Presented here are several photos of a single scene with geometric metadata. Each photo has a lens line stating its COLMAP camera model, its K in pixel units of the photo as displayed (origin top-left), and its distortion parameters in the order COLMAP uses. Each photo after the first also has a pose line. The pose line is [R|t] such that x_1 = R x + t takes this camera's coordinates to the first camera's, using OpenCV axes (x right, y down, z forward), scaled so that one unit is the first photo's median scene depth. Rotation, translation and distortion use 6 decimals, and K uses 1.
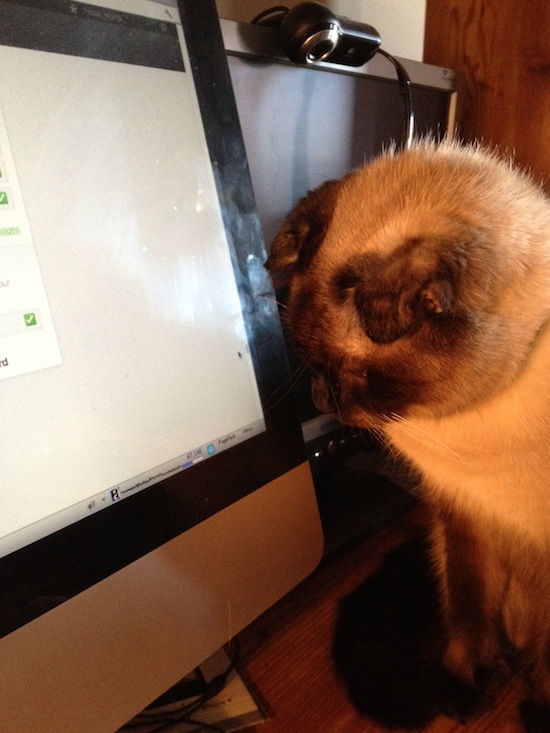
lens RADIAL K [[714.6, 0, 285.2], [0, 714.6, 368.1], [0, 0, 1]] dist [0.123245, -0.231026]
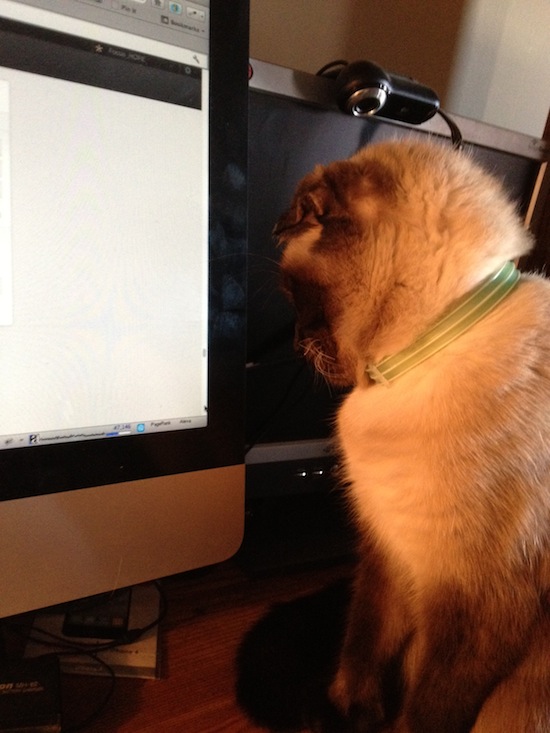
lens RADIAL K [[714.6, 0, 285.2], [0, 714.6, 368.1], [0, 0, 1]] dist [0.123245, -0.231026]
pose [[0.942236, 0.232229, -0.241373, 0.313454], [-0.237621, 0.971333, 0.006946, -0.037077], [0.236067, 0.050810, 0.970407, -0.068227]]
